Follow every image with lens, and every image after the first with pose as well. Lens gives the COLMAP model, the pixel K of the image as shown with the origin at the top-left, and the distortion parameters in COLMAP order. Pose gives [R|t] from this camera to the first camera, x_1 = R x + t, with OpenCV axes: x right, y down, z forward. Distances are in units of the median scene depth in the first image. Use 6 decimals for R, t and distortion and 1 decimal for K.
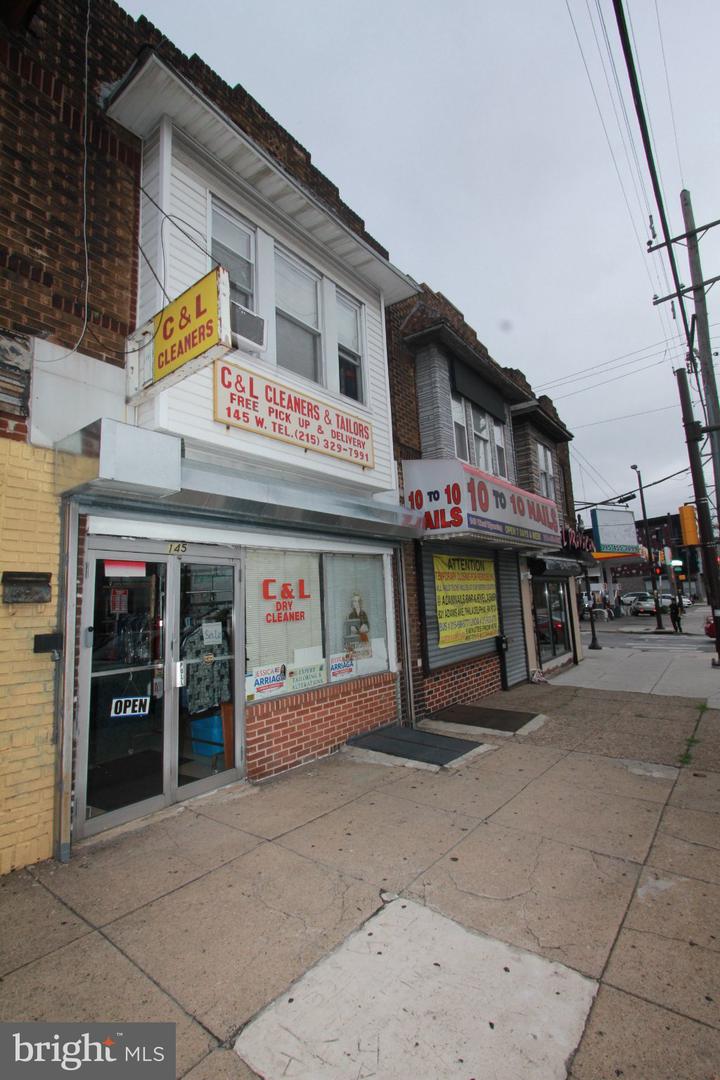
lens RADIAL K [[487.6, 0, 386.7], [0, 487.6, 523.0], [0, 0, 1]] dist [-0.015502, 0.001291]
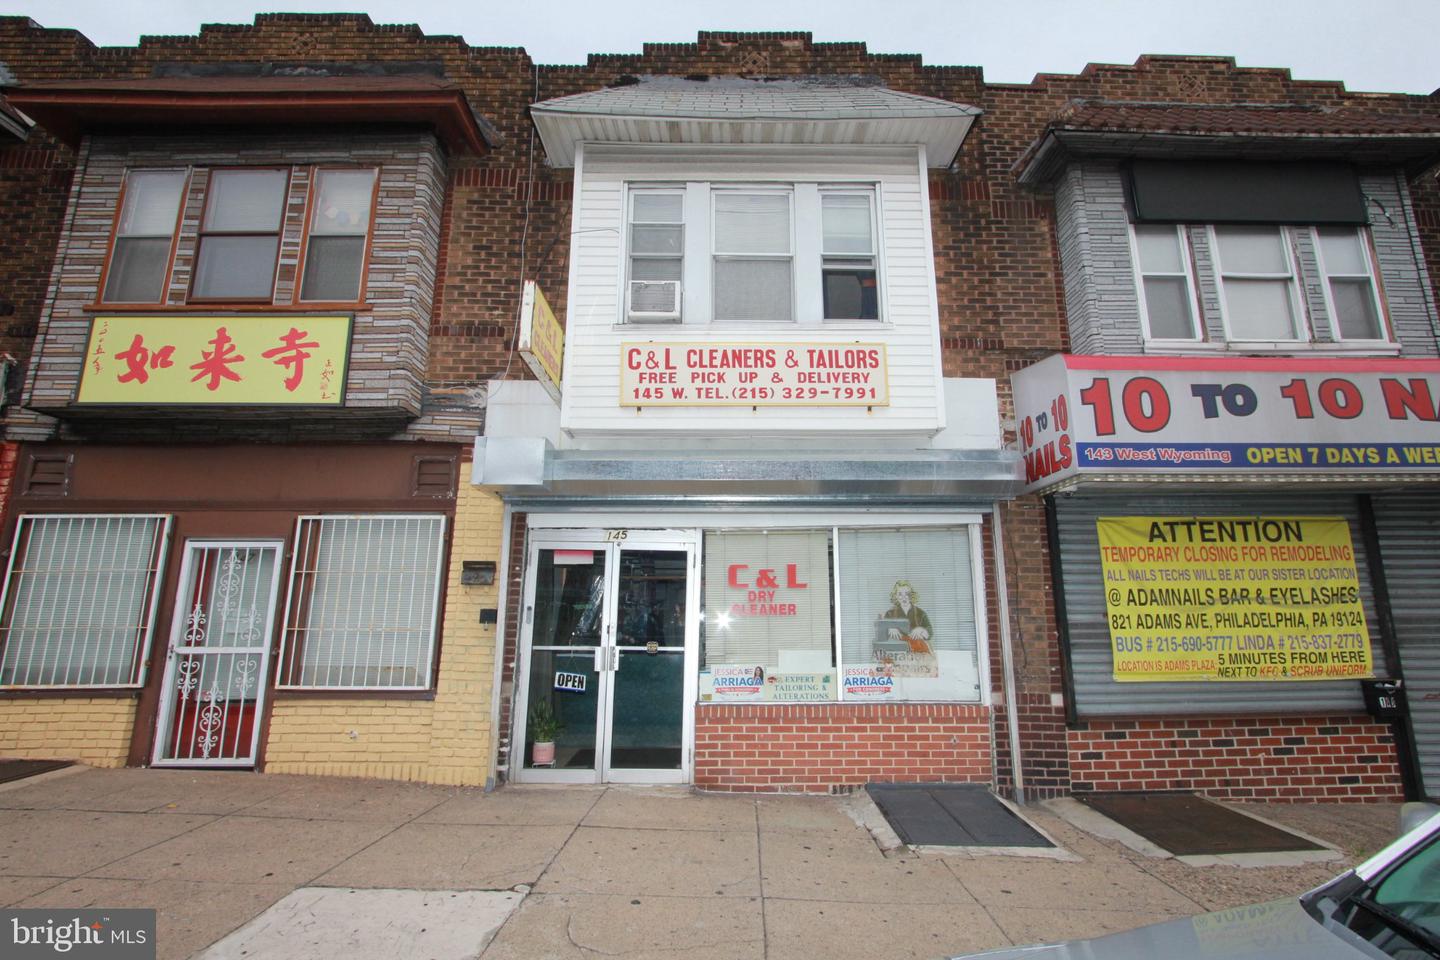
lens RADIAL K [[650.1, 0, 720.0], [0, 650.1, 480.0], [0, 0, 1]] dist [-0.015502, 0.001291]
pose [[0.614700, -0.126364, -0.778573, 0.650289], [0.100859, 0.991573, -0.081305, 0.057055], [0.782286, -0.028548, 0.622264, 0.261478]]
